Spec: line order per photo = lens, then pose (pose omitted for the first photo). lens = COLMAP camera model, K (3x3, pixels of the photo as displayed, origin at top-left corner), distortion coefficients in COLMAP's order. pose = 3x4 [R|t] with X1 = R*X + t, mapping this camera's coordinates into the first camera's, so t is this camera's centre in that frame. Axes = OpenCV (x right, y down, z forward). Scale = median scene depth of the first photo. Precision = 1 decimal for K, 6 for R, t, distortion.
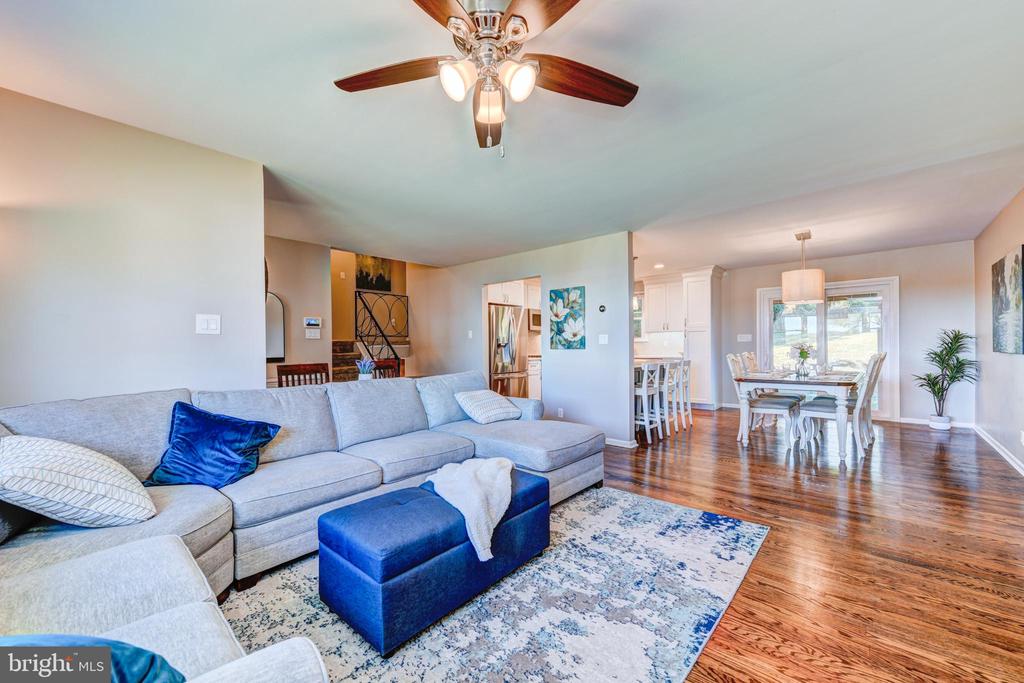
lens RADIAL K [[406.0, 0, 512.0], [0, 406.0, 341.5], [0, 0, 1]] dist [0.001017, 0.000075]
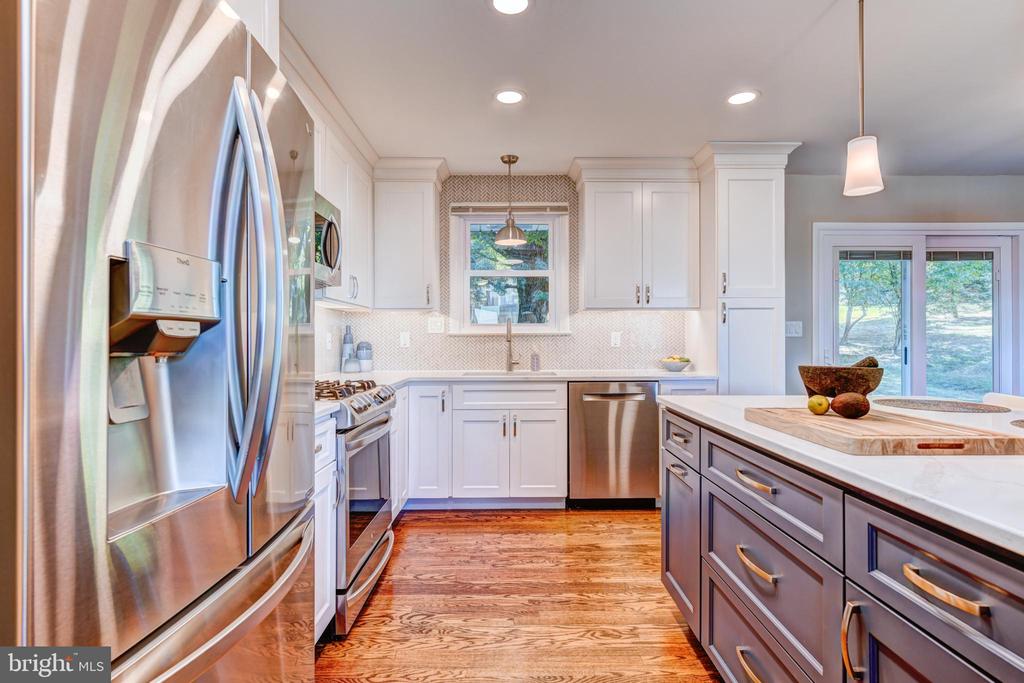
lens RADIAL K [[525.3, 0, 512.0], [0, 525.3, 341.5], [0, 0, 1]] dist [-0.000284, 0.000031]
pose [[0.734746, 0.007043, 0.678306, -0.069682], [-0.009977, 0.999950, 0.000424, 0.012366], [-0.678269, -0.007080, 0.734780, 1.102902]]
